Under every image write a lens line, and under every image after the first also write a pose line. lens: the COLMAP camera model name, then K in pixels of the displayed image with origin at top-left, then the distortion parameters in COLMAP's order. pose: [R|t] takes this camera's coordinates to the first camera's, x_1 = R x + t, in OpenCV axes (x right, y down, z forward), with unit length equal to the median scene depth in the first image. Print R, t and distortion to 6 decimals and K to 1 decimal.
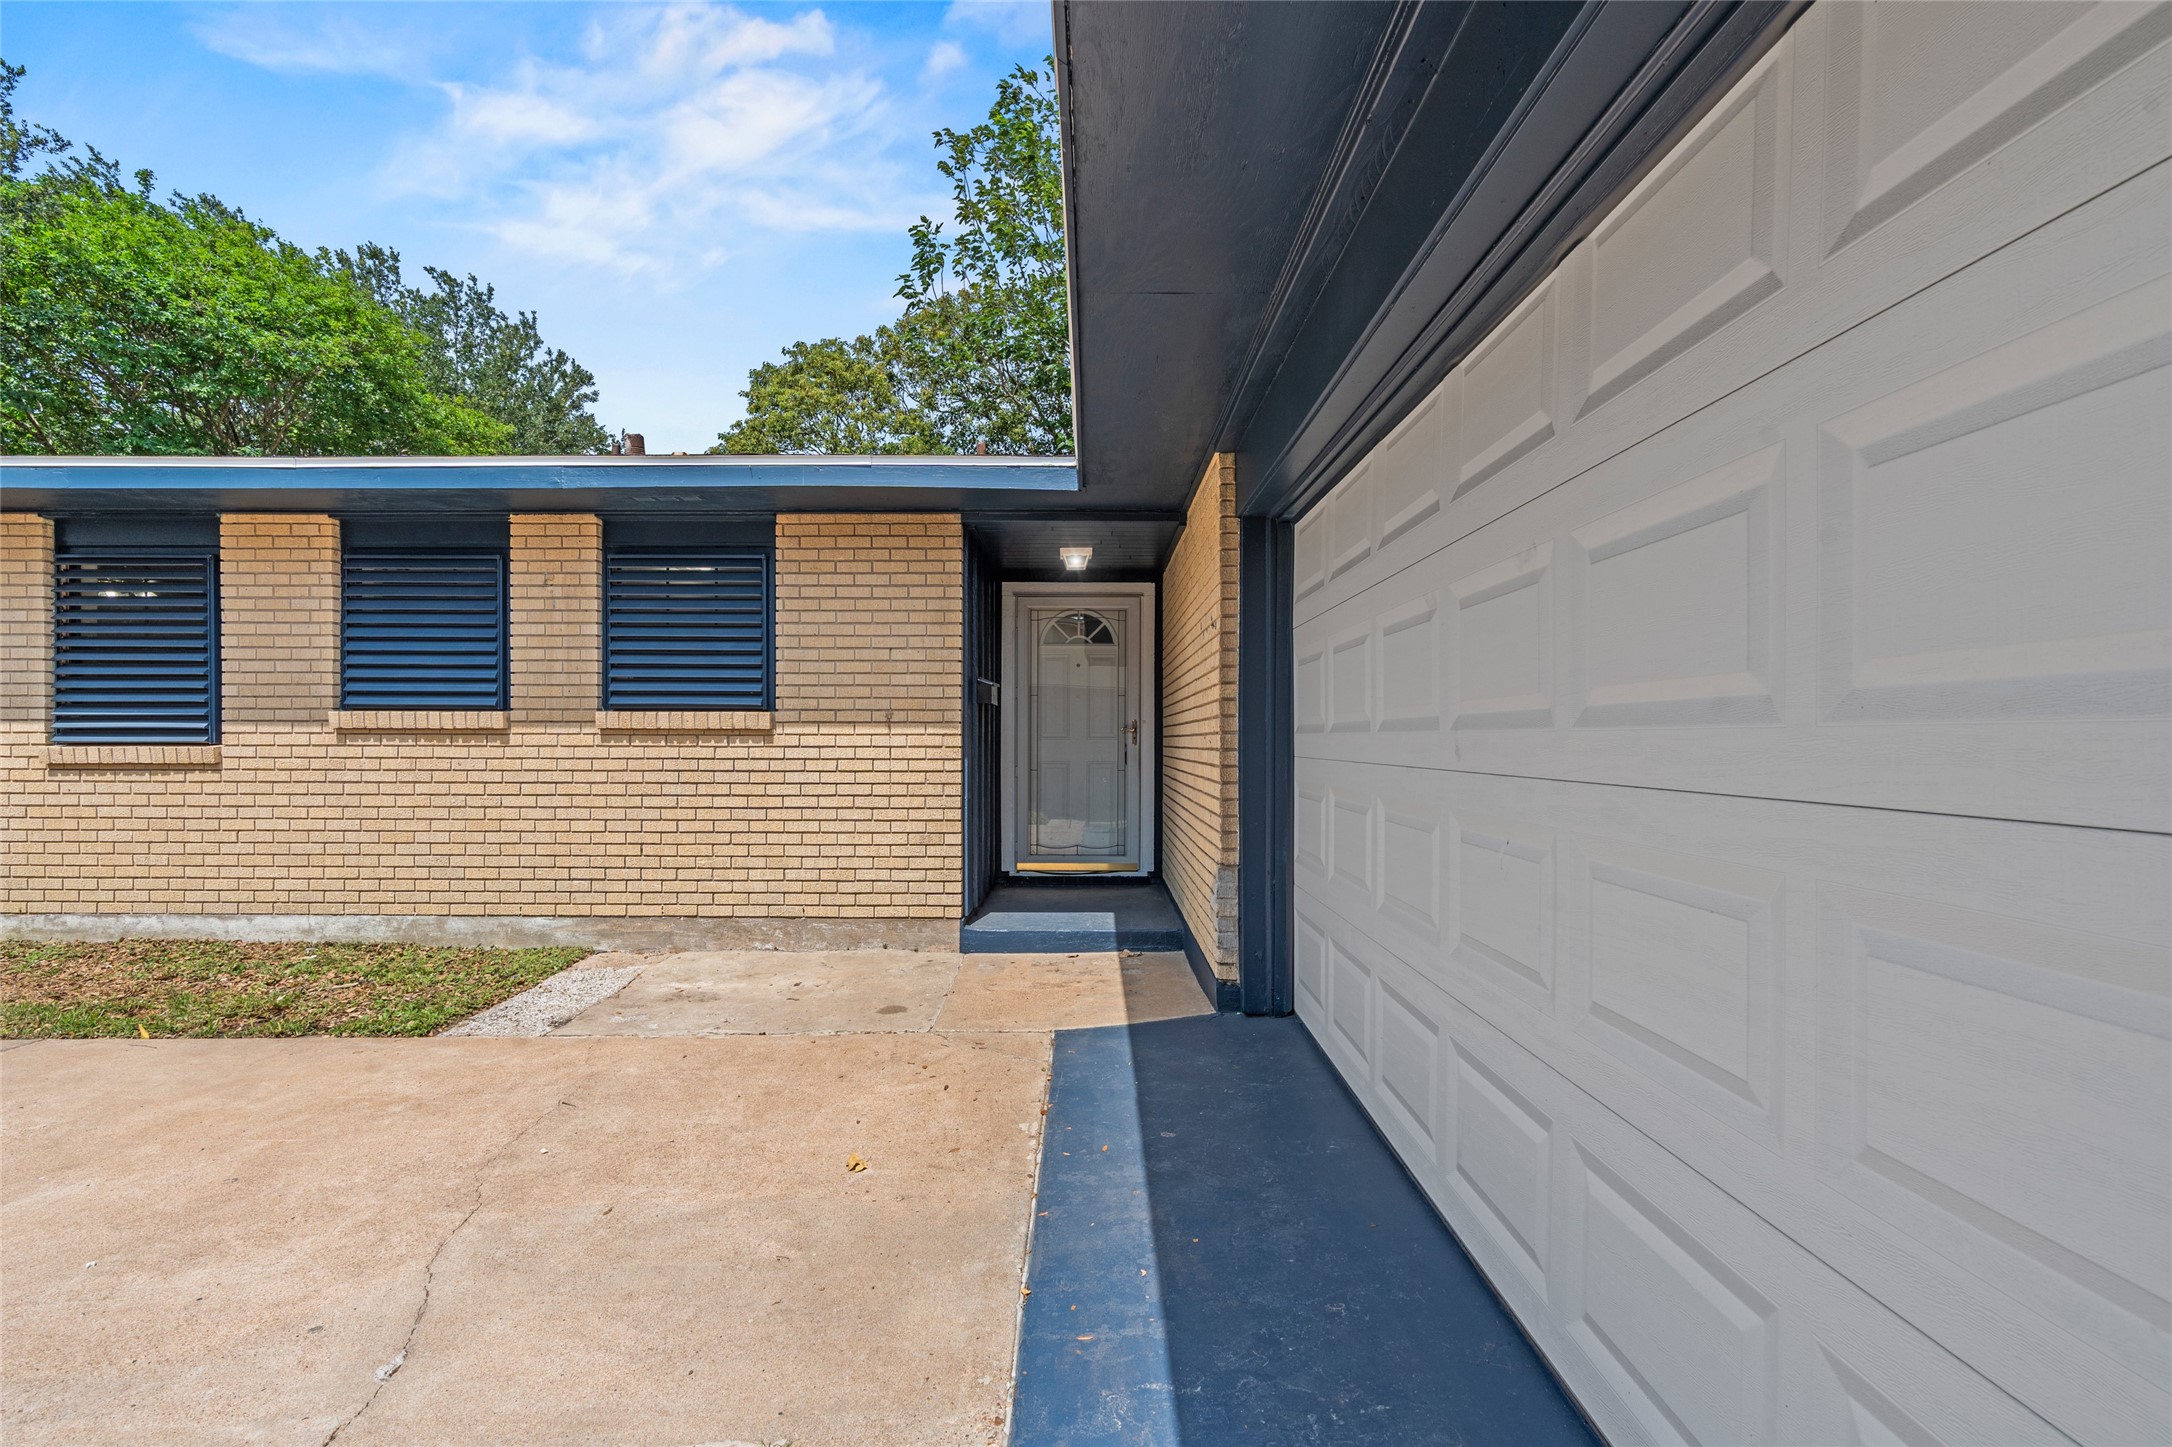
lens RADIAL K [[989.2, 0, 1086.0], [0, 989.2, 723.5], [0, 0, 1]] dist [0.000979, -0.000054]
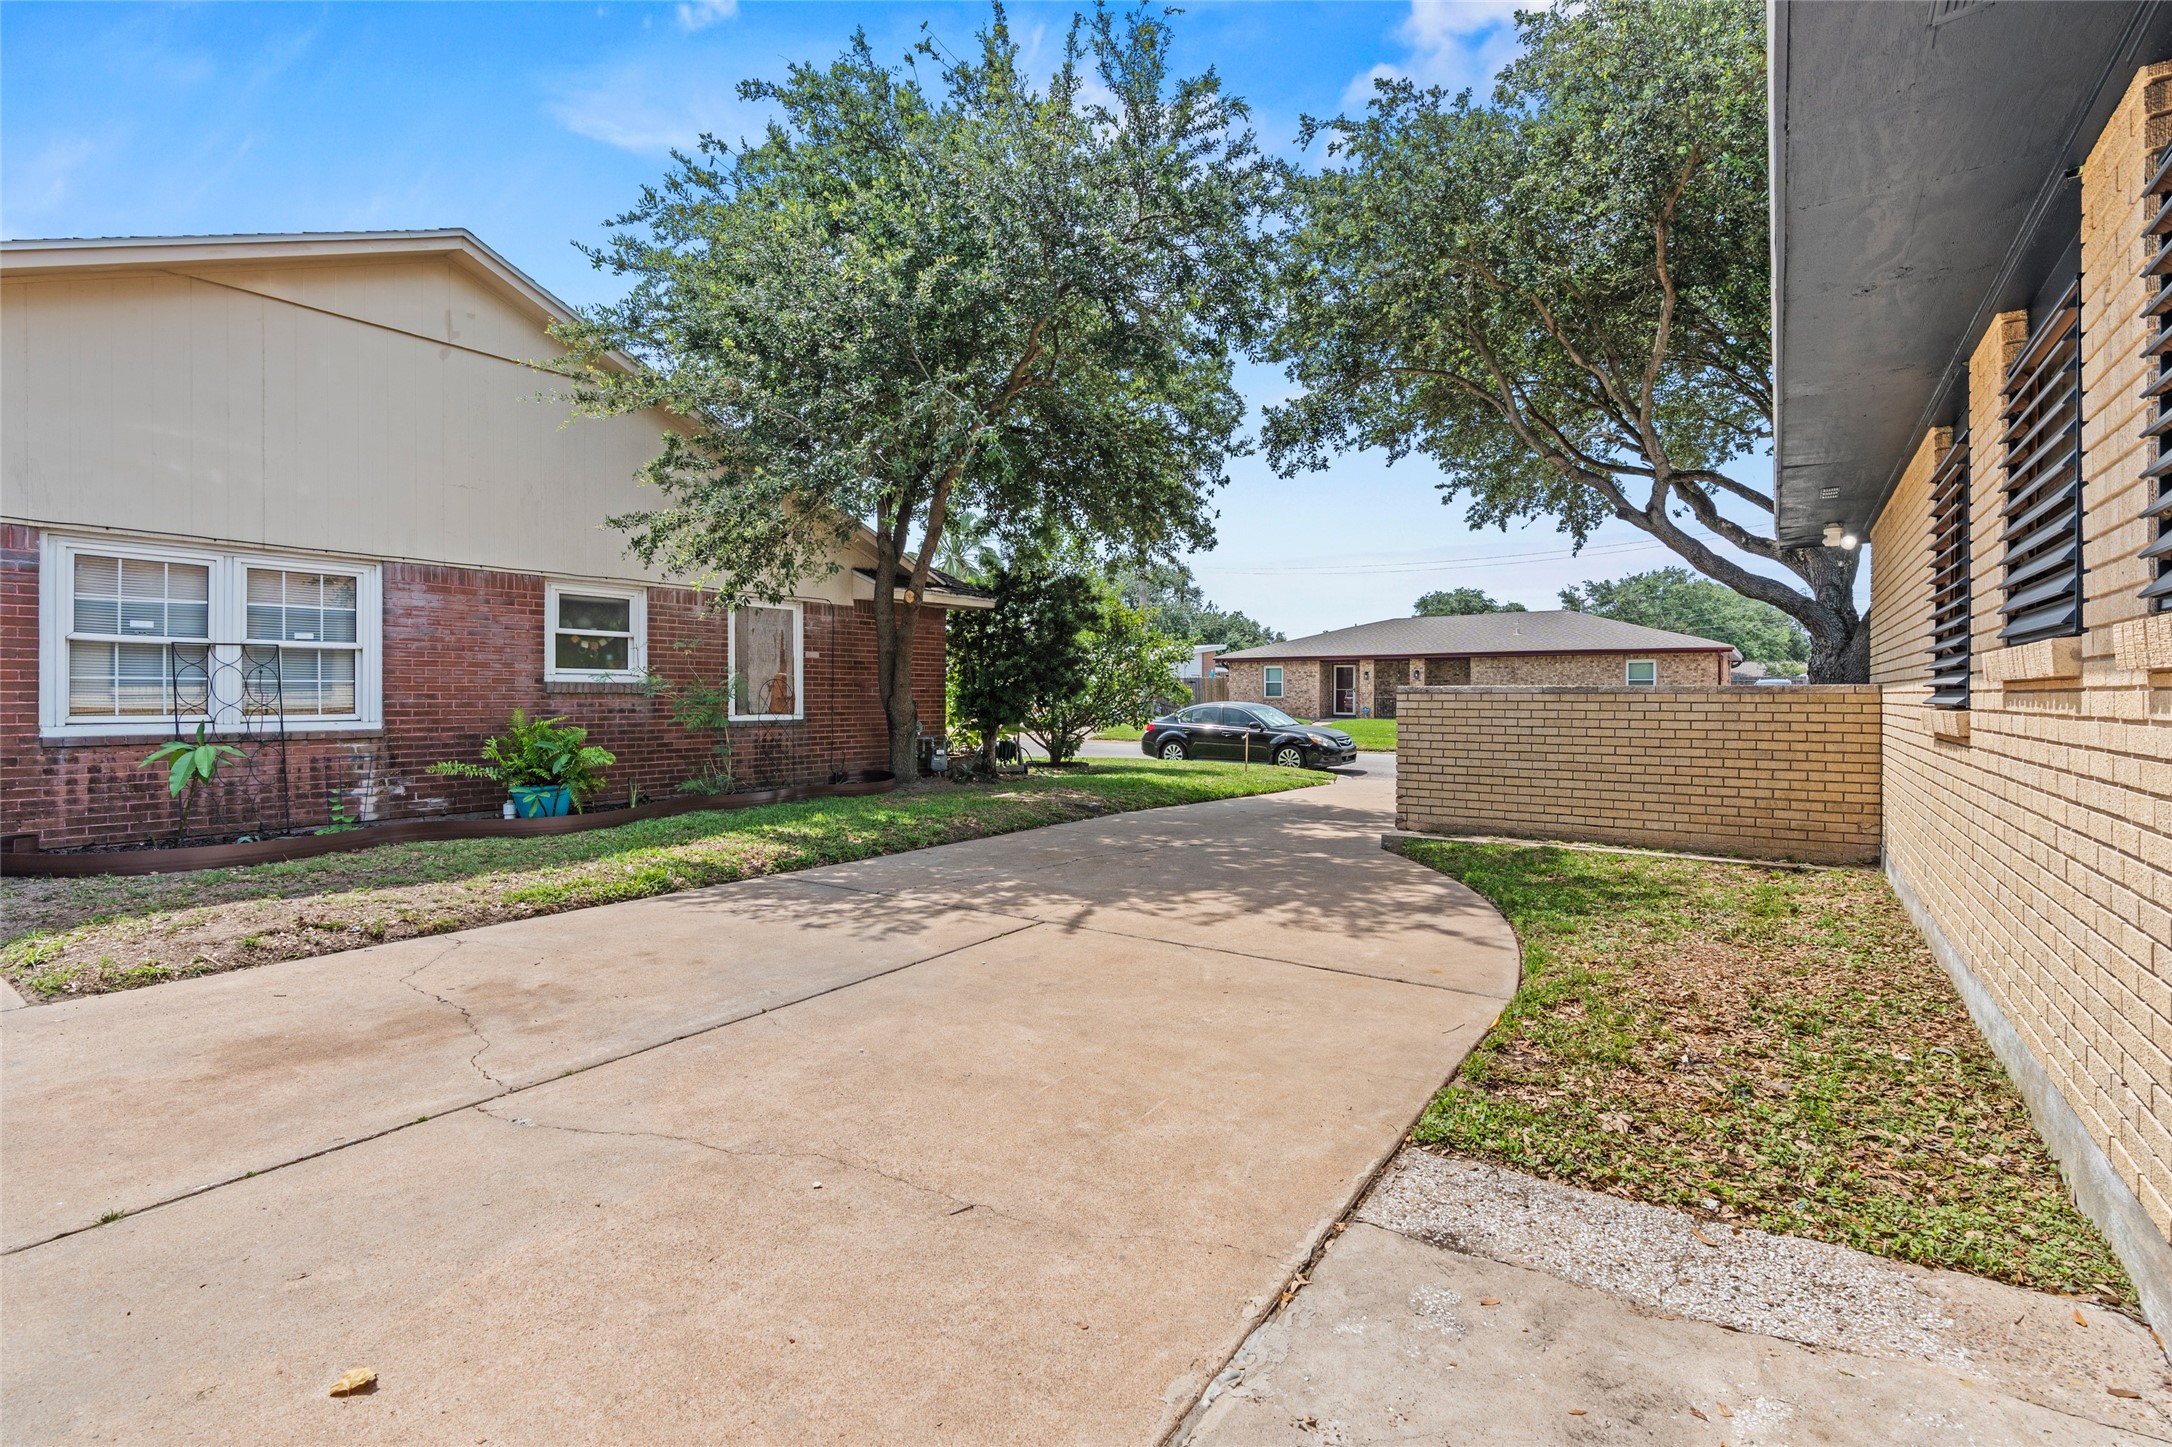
lens RADIAL K [[989.2, 0, 1086.0], [0, 989.2, 723.5], [0, 0, 1]] dist [0.000979, -0.000054]
pose [[-0.580466, 0.019574, -0.814049, -0.001058], [0.009038, 0.999804, 0.017596, 0.023703], [0.814234, 0.002857, -0.580529, 1.544112]]
